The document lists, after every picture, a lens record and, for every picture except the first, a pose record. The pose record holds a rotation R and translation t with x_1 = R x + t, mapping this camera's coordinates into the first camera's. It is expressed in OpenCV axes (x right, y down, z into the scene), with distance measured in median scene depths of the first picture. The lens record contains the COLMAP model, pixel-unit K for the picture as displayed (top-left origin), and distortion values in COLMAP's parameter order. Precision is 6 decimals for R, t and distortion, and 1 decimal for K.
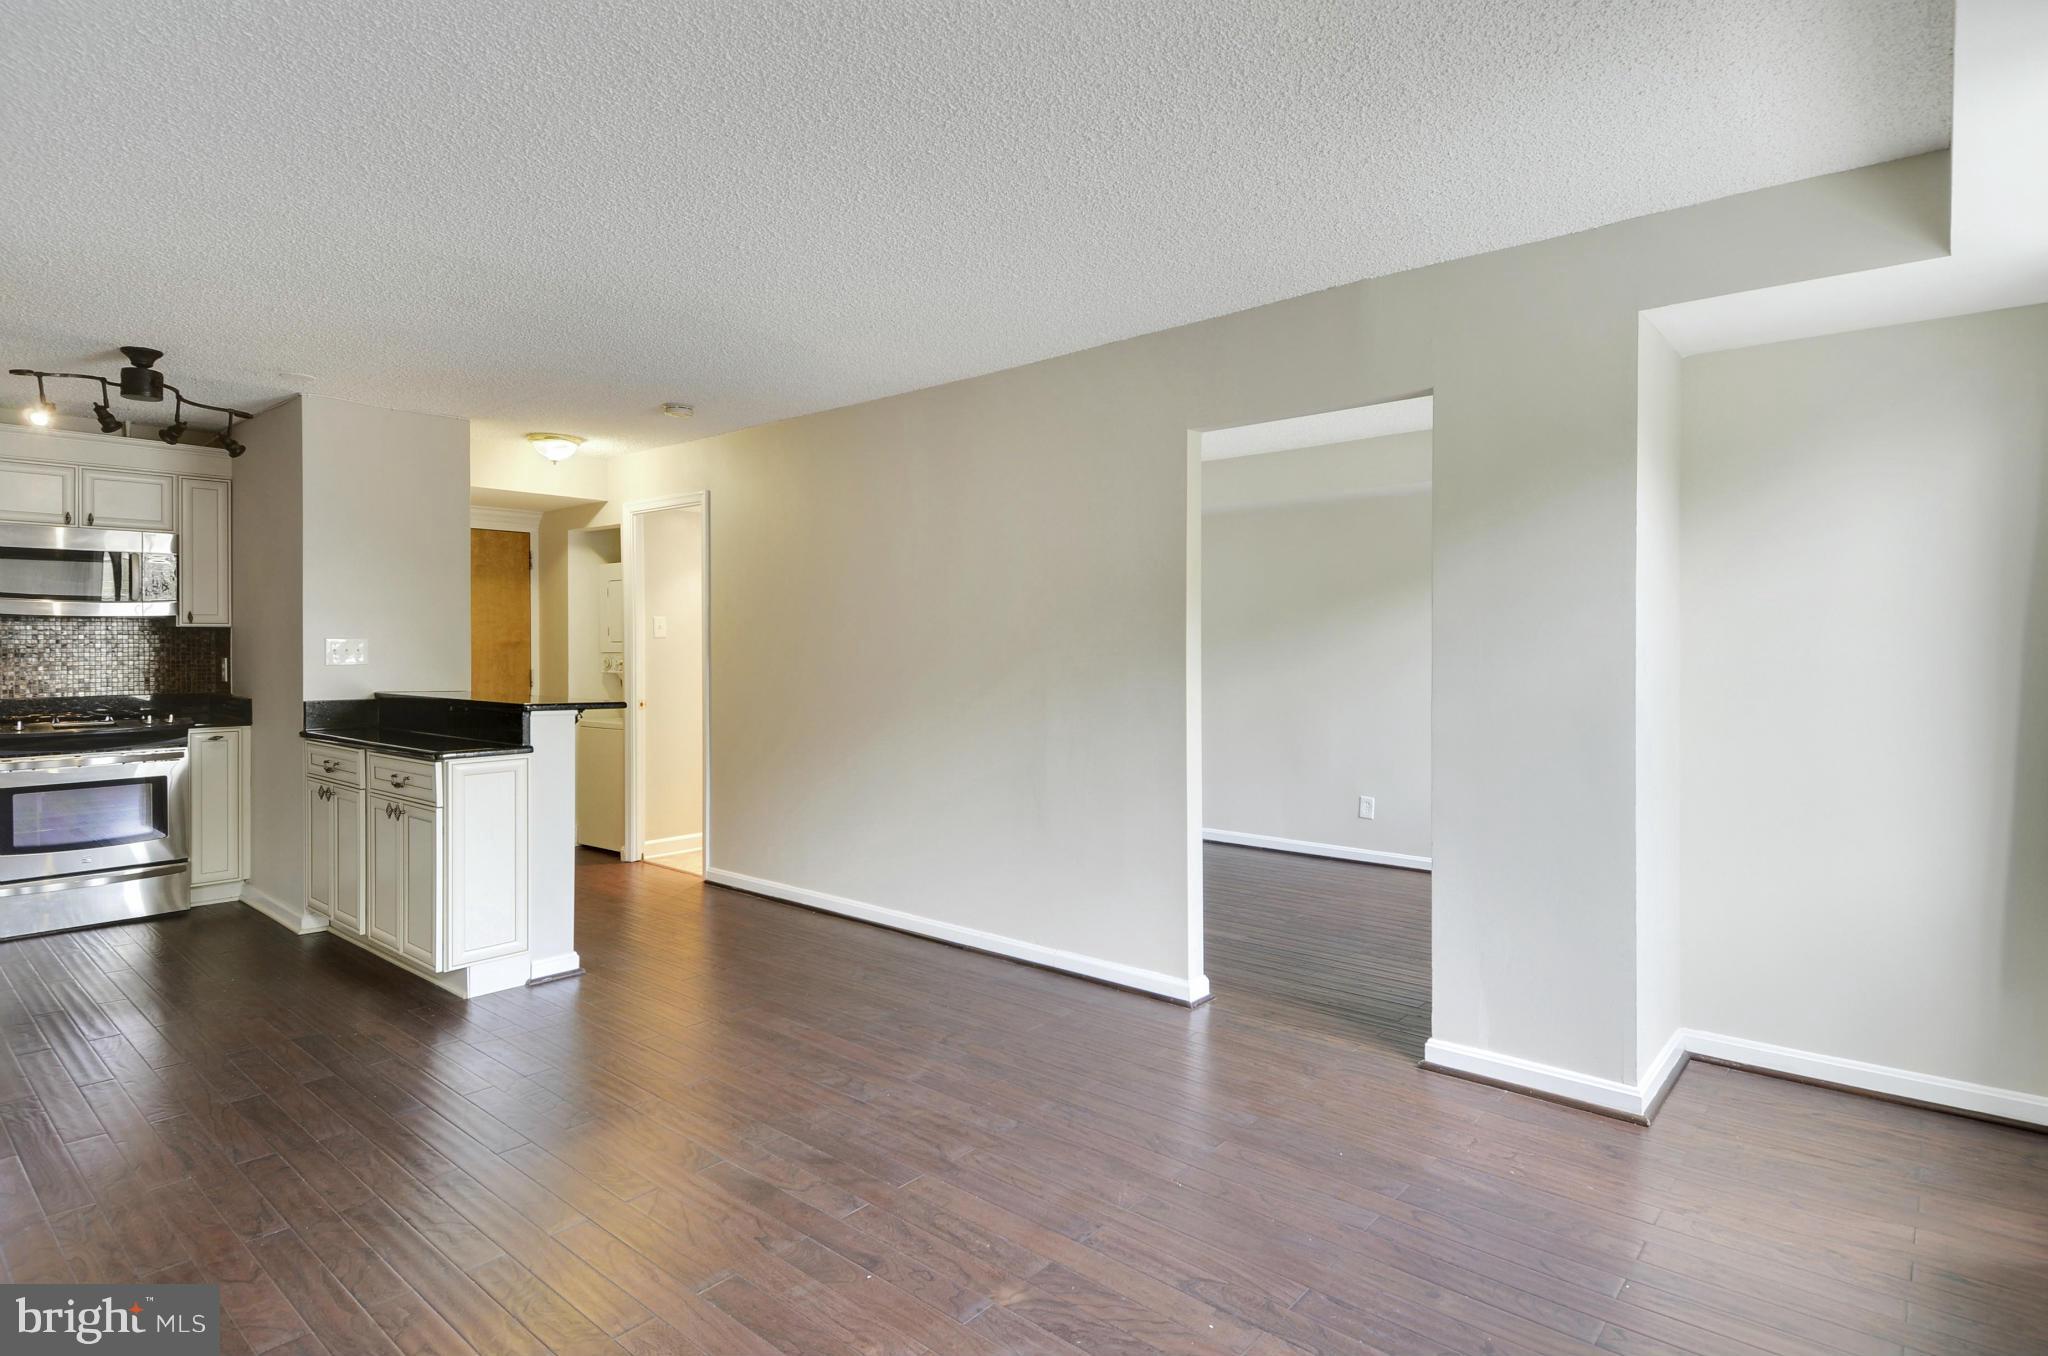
lens RADIAL K [[1027.4, 0, 1045.1], [0, 1027.4, 658.7], [0, 0, 1]] dist [-0.022675, -0.005540]
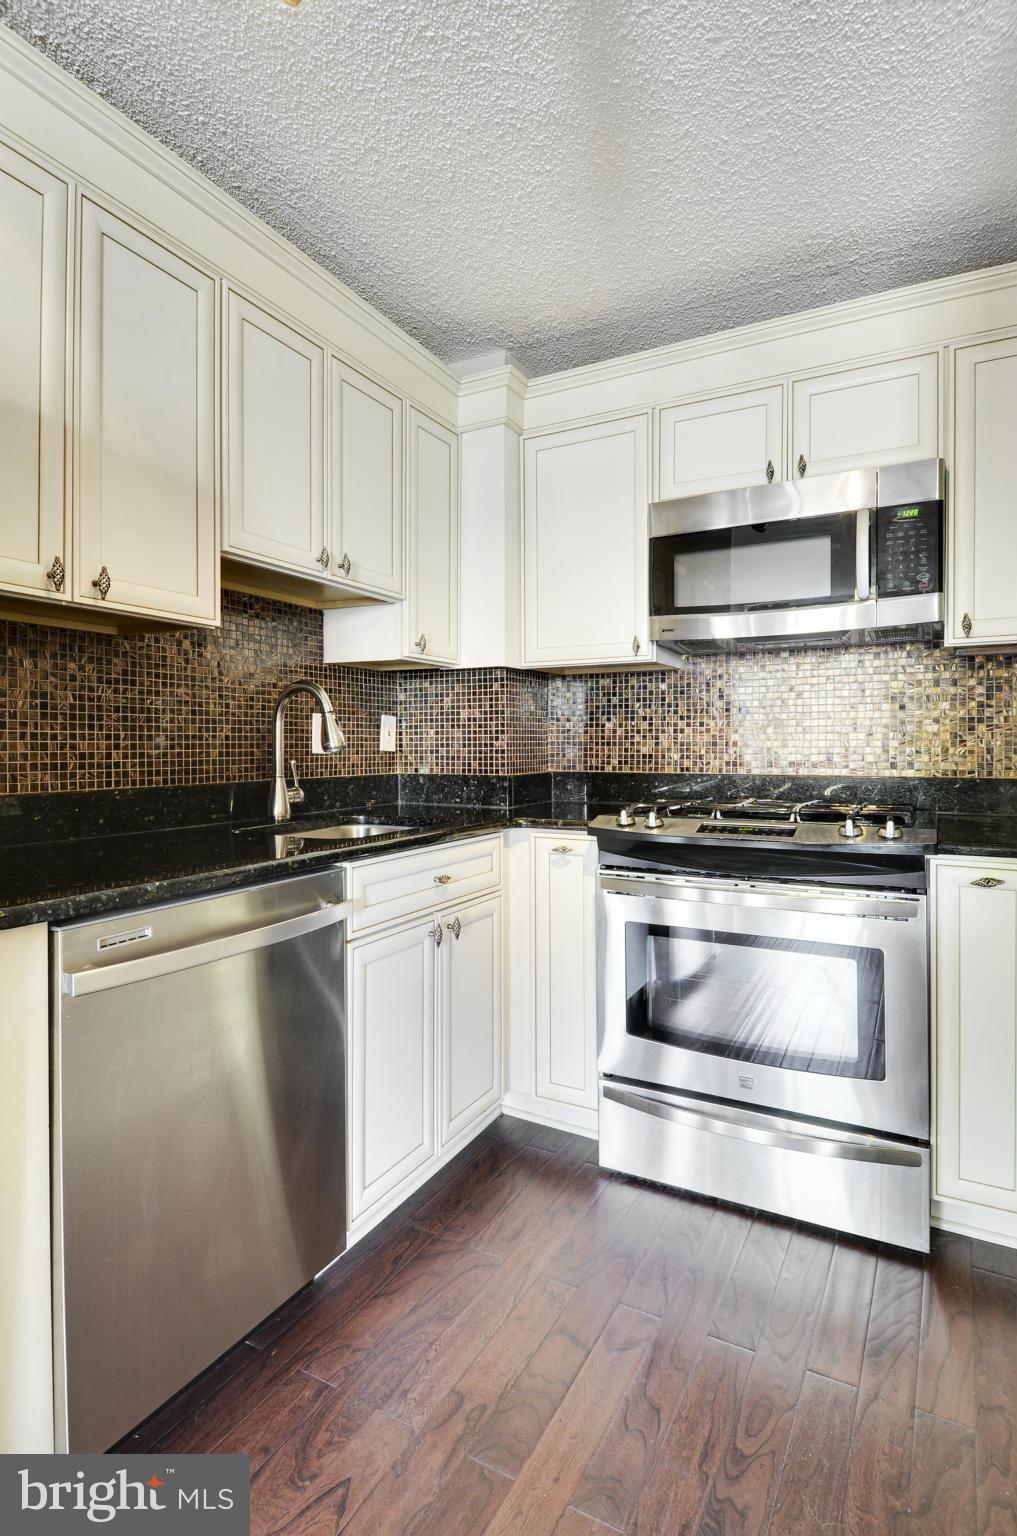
lens RADIAL K [[791.7, 0, 502.6], [0, 791.7, 746.9], [0, 0, 1]] dist [0.044678, -0.035983]
pose [[0.171403, 0.005254, -0.985187, -0.527248], [-0.011022, 0.999933, 0.003415, 0.021281], [0.985139, 0.010273, 0.171450, 0.746975]]
